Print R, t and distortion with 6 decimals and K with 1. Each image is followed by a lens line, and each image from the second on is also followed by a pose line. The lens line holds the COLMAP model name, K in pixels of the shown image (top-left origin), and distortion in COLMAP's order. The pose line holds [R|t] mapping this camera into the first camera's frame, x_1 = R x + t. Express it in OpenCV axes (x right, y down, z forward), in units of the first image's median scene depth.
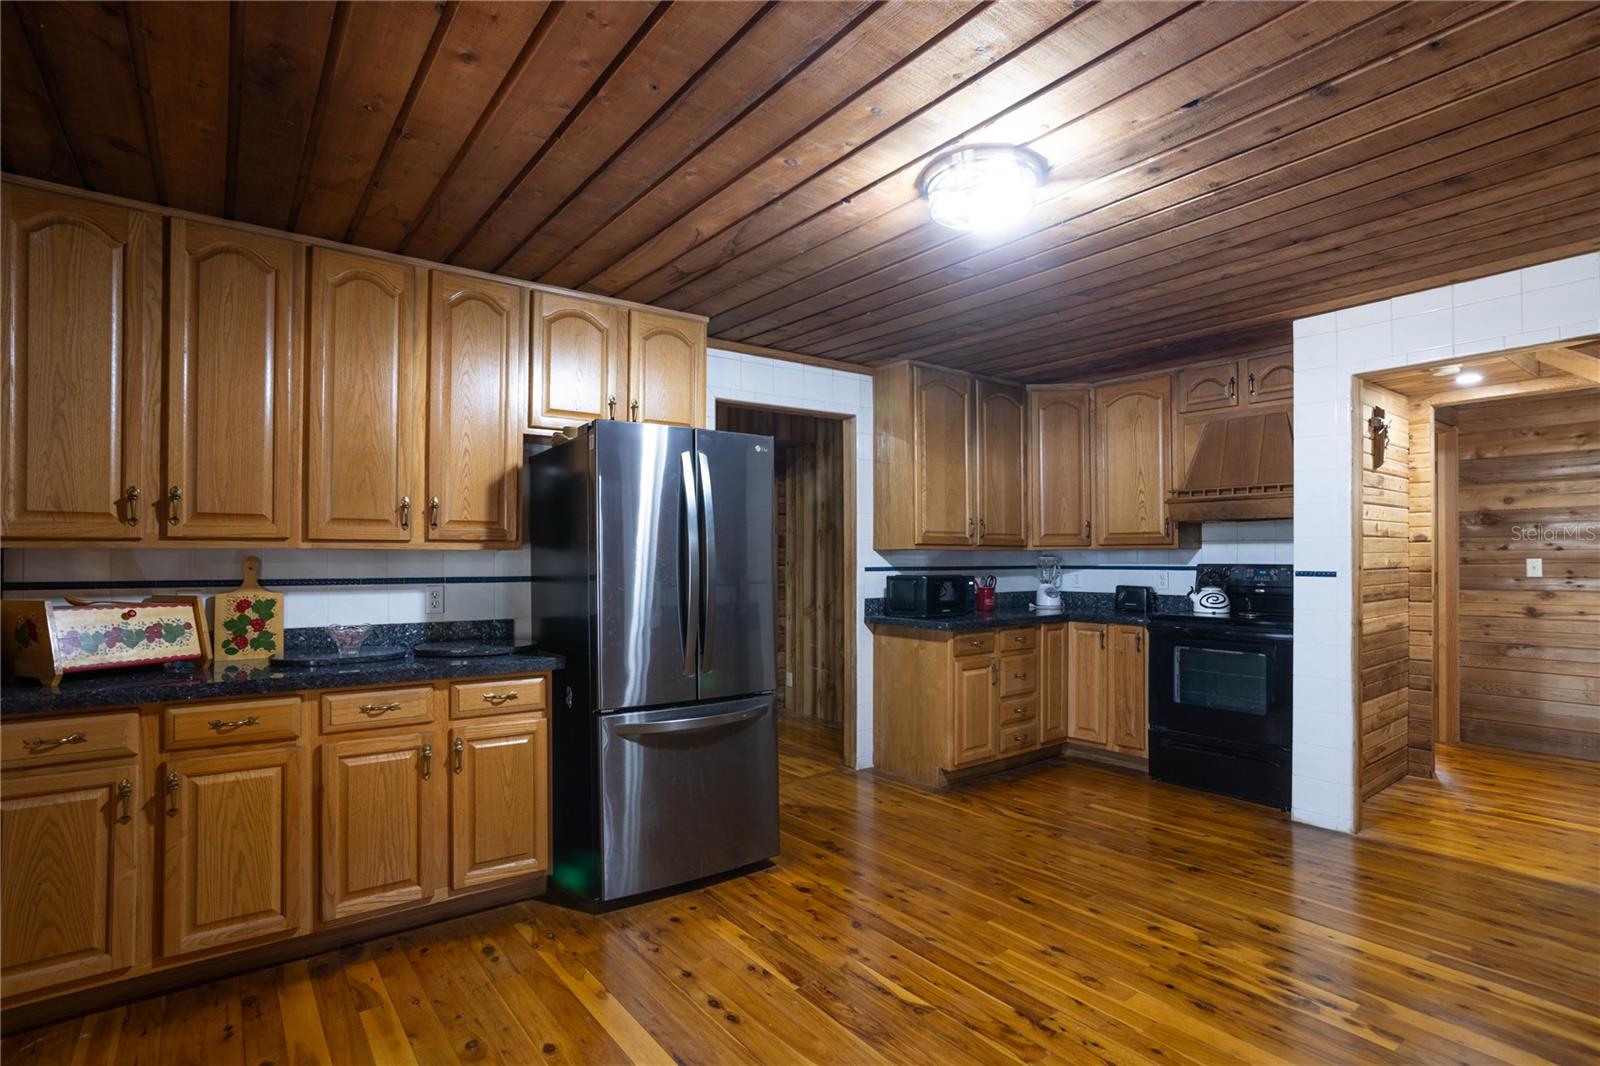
lens RADIAL K [[803.3, 0, 785.7], [0, 803.3, 545.4], [0, 0, 1]] dist [-0.032636, 0.024656]
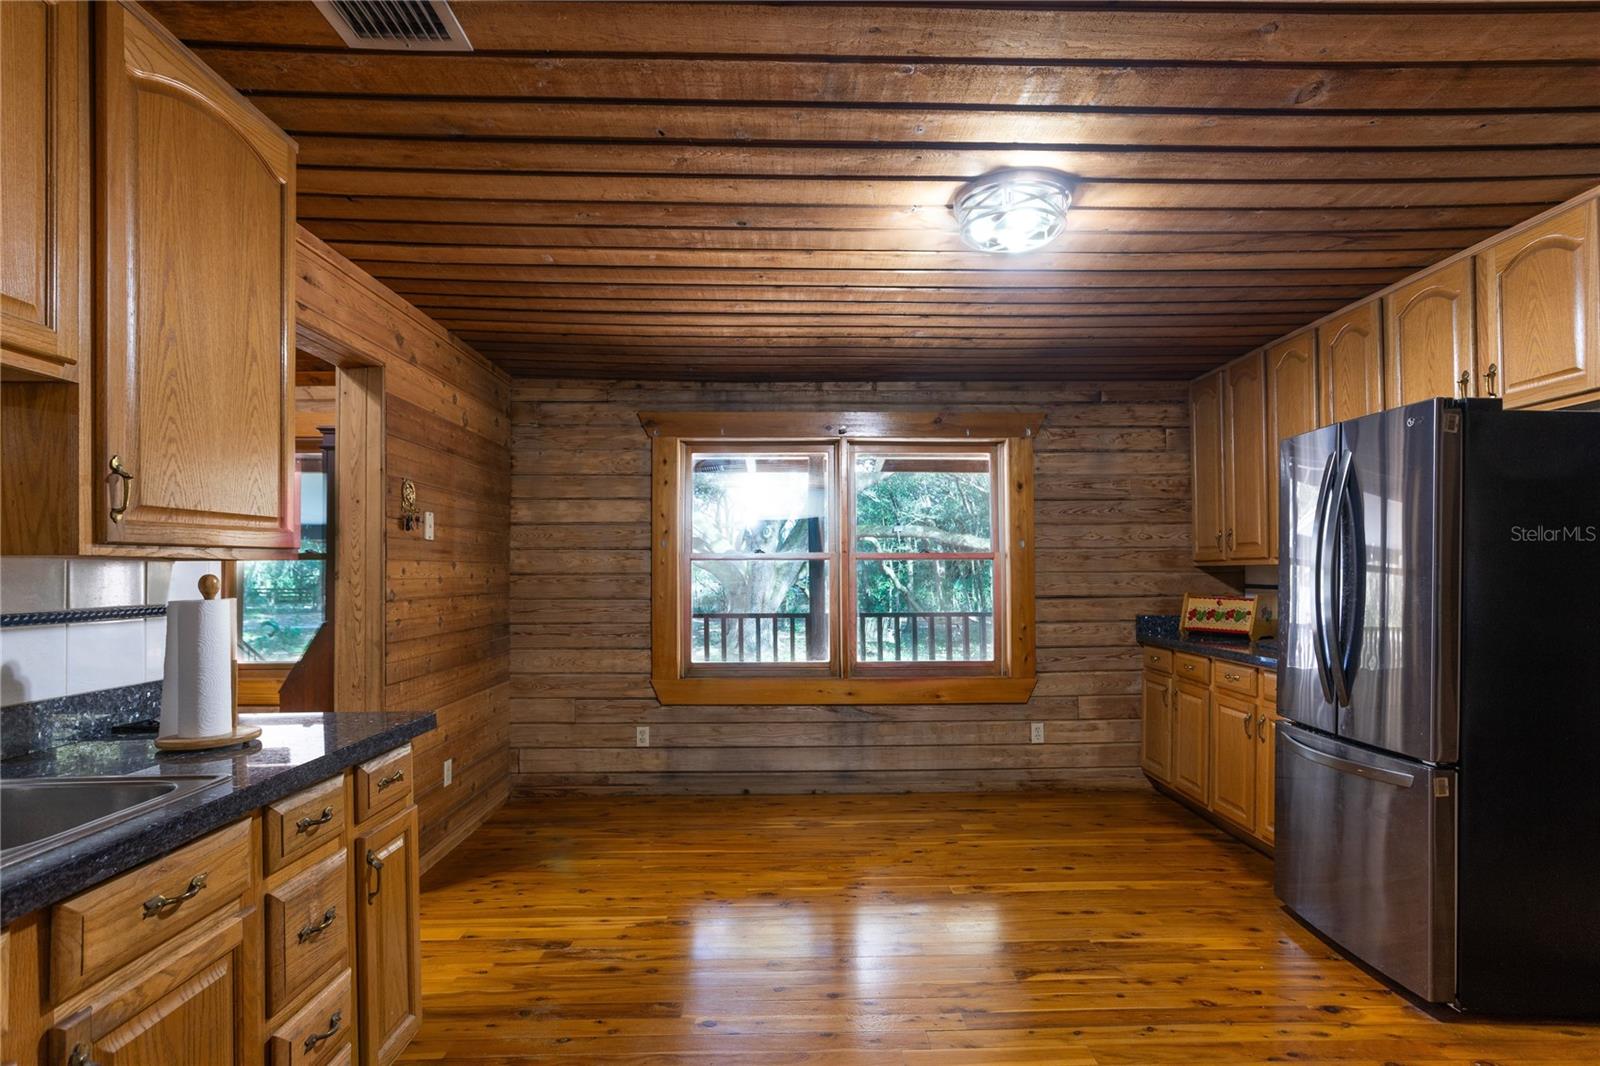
lens RADIAL K [[806.2, 0, 836.6], [0, 806.2, 561.5], [0, 0, 1]] dist [-0.045086, 0.049537]
pose [[-0.558609, -0.006081, -0.829409, 0.602924], [0.016221, 0.999702, -0.018255, 0.006700], [0.829272, -0.023651, -0.558344, 0.683424]]
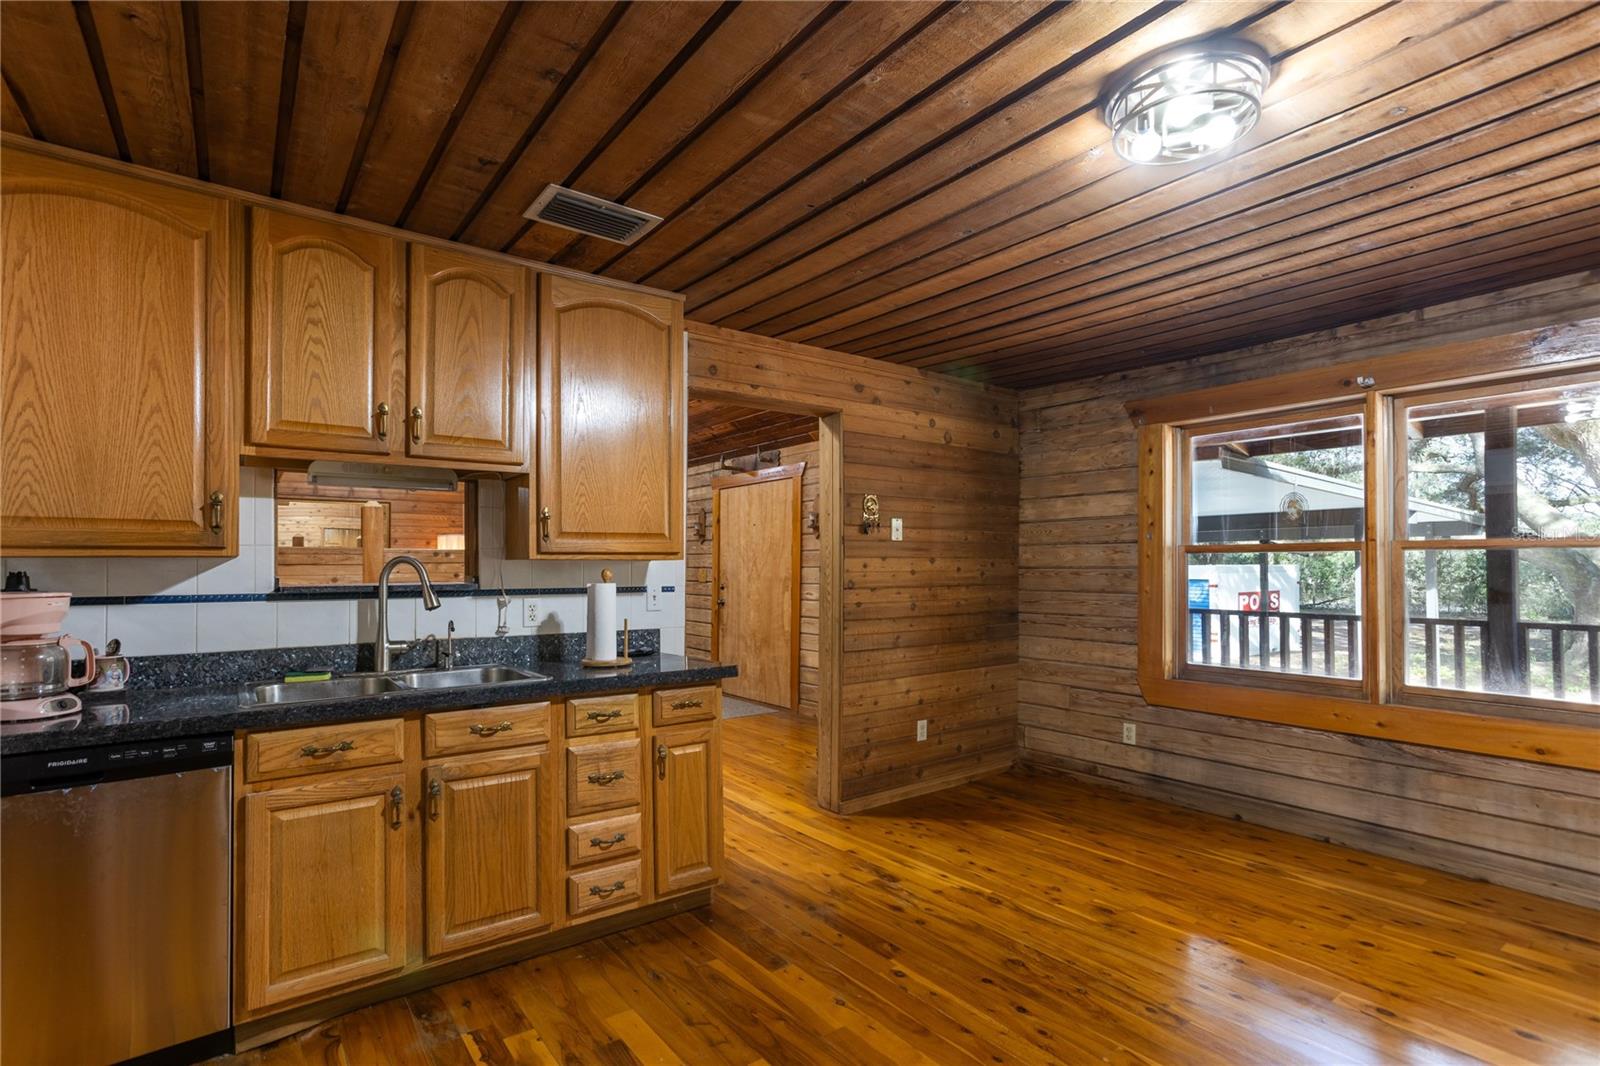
lens RADIAL K [[806.2, 0, 836.6], [0, 806.2, 561.5], [0, 0, 1]] dist [-0.045086, 0.049537]
pose [[-0.999609, 0.005152, -0.027475, 0.296682], [0.005656, 0.999816, -0.018320, 0.007944], [0.027376, -0.018468, -0.999455, 0.887817]]
